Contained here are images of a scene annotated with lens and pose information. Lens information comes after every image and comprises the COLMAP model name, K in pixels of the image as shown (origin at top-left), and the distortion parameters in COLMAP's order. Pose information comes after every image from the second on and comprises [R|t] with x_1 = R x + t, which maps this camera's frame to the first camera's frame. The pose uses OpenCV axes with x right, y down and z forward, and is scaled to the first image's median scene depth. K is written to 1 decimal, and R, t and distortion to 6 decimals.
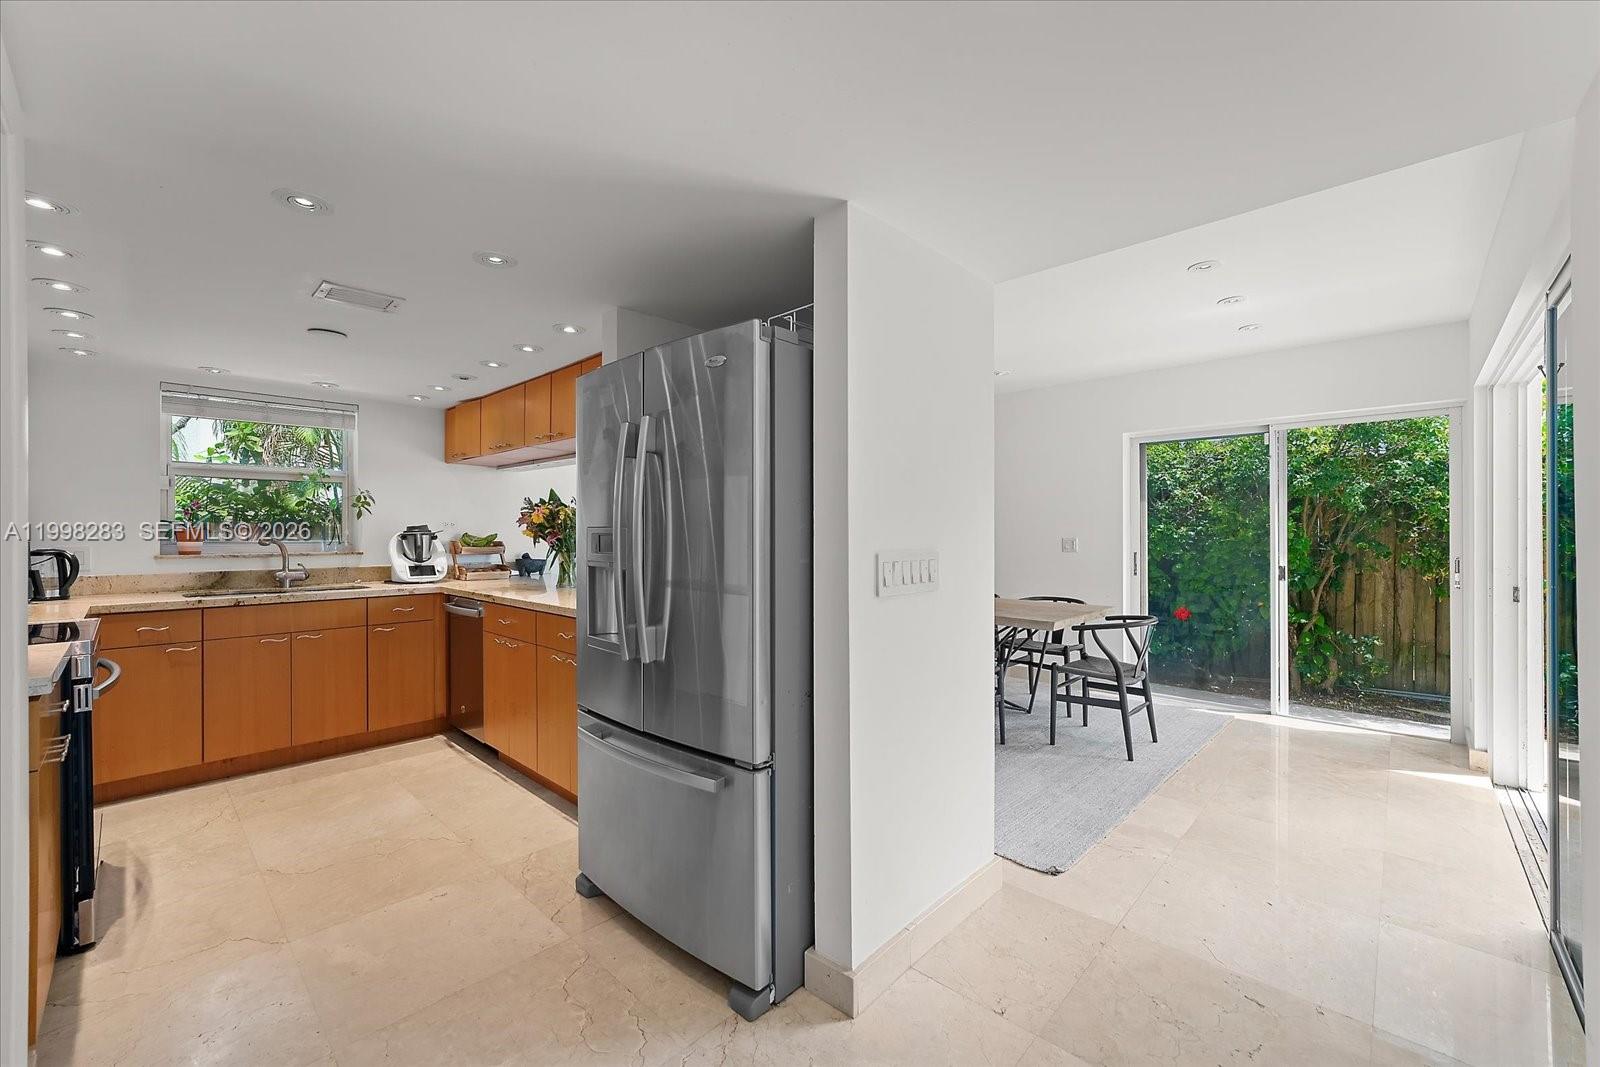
lens RADIAL K [[638.4, 0, 798.6], [0, 638.4, 528.0], [0, 0, 1]] dist [-0.000559, 0.000584]
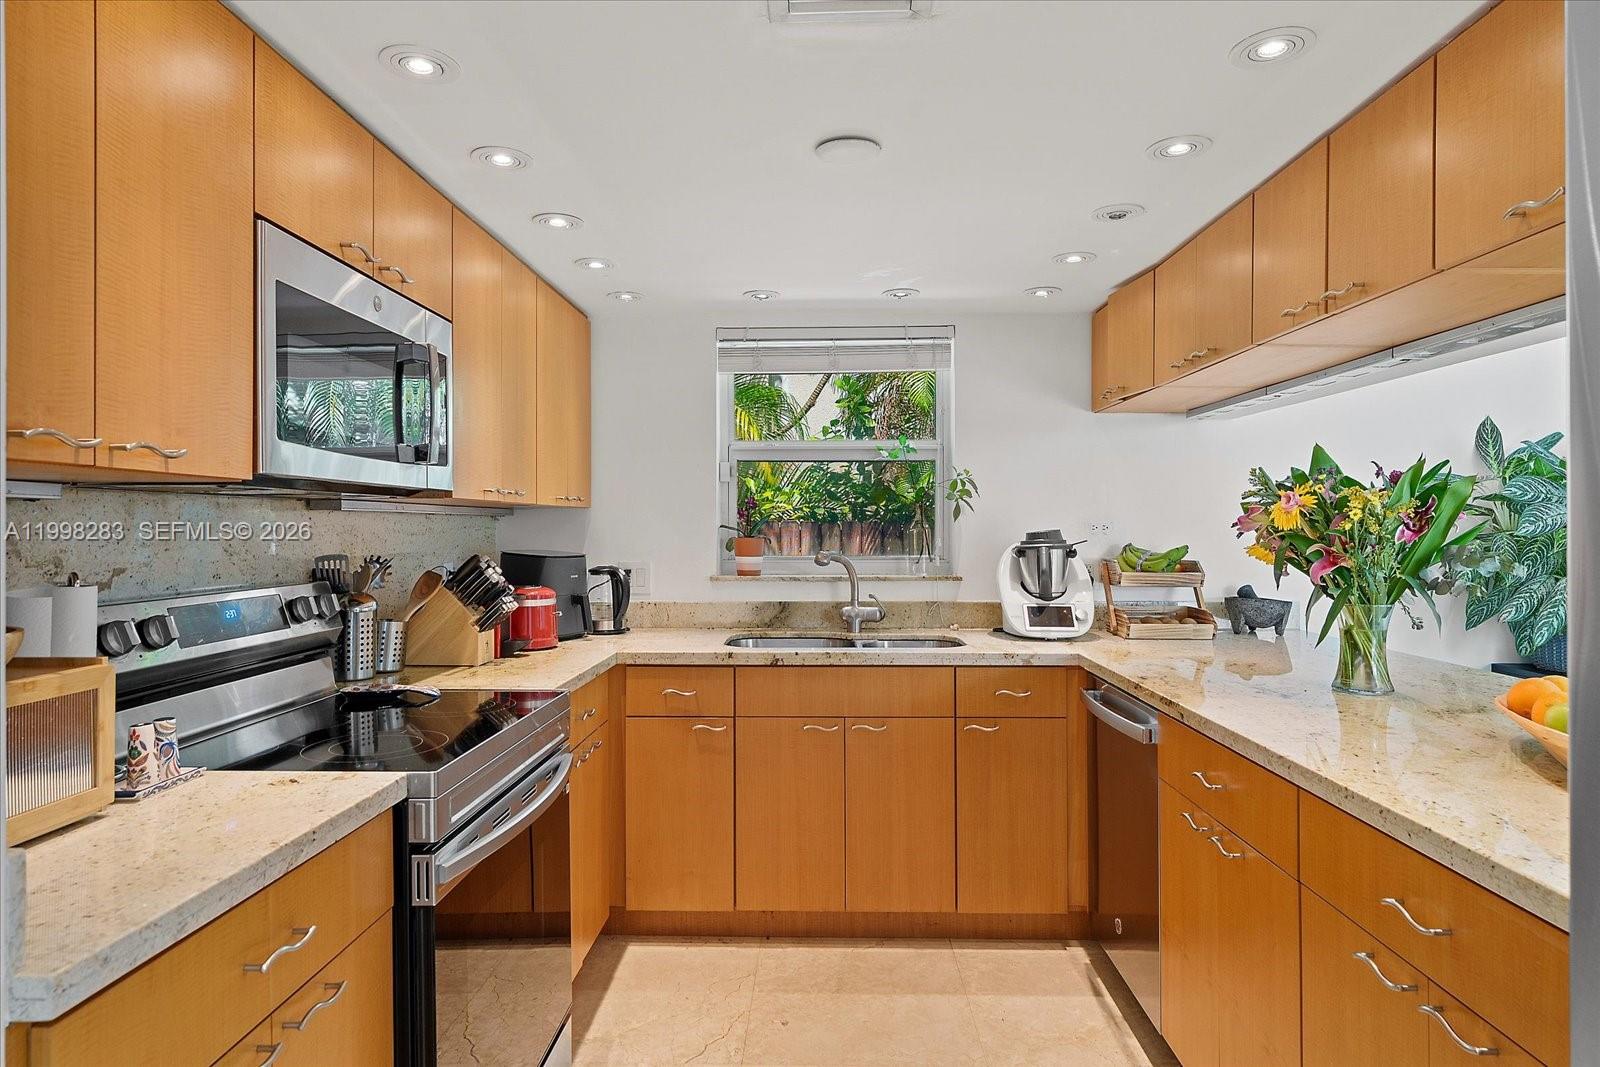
lens RADIAL K [[926.5, 0, 801.7], [0, 926.5, 529.3], [0, 0, 1]] dist [-0.002824, -0.002115]
pose [[0.671607, 0.000989, -0.740907, -0.157180], [0.006147, 0.999957, 0.006907, -0.012220], [0.740882, -0.009193, 0.671572, 0.329029]]
